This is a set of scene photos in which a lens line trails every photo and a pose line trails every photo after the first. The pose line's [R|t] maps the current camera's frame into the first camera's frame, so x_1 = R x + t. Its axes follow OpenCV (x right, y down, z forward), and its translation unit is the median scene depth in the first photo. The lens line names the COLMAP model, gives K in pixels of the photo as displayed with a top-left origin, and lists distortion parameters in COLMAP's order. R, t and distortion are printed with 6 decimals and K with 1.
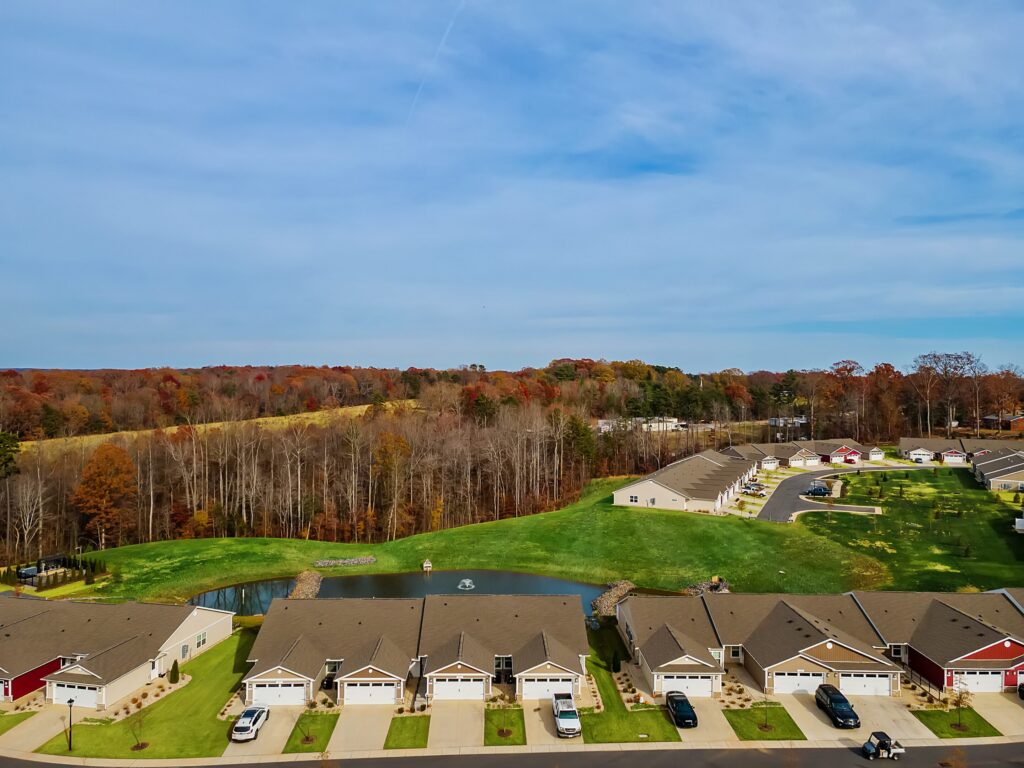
lens RADIAL K [[744.0, 0, 511.1], [0, 744.0, 407.5], [0, 0, 1]] dist [0.052395, 0.003005]
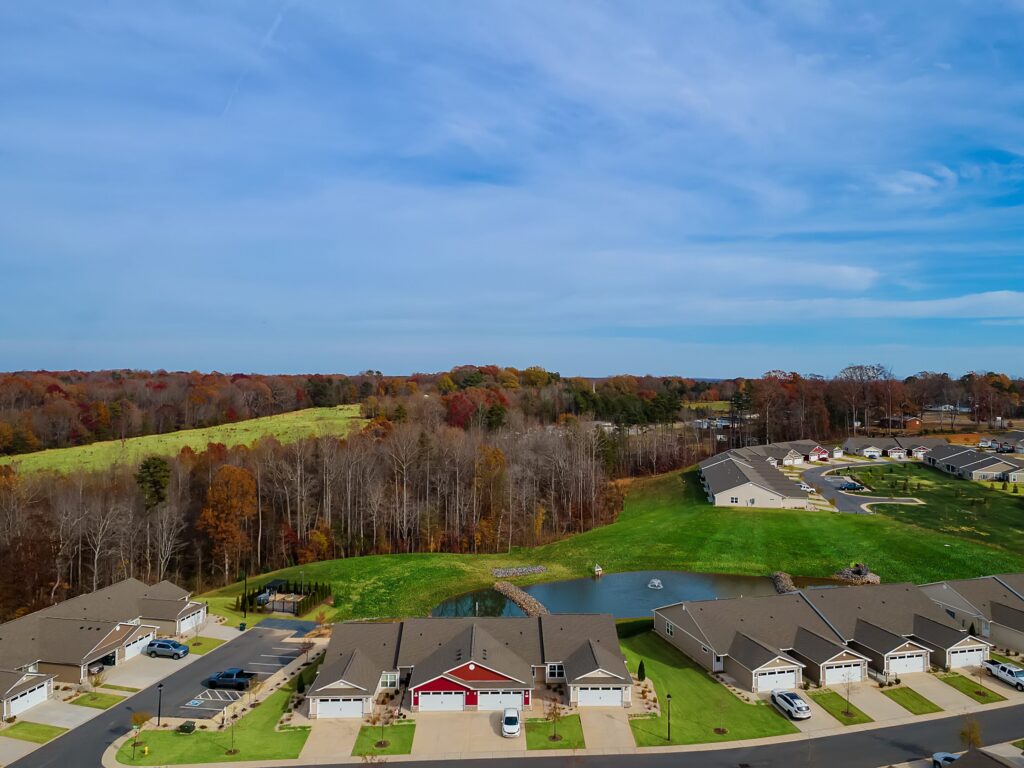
lens RADIAL K [[745.8, 0, 512.0], [0, 745.8, 384.0], [0, 0, 1]] dist [0.042928, 0.002946]
pose [[0.969813, -0.005635, 0.243785, -0.119033], [0.013983, 0.999373, -0.032527, -0.005471], [-0.243449, 0.034954, 0.969284, -0.005680]]
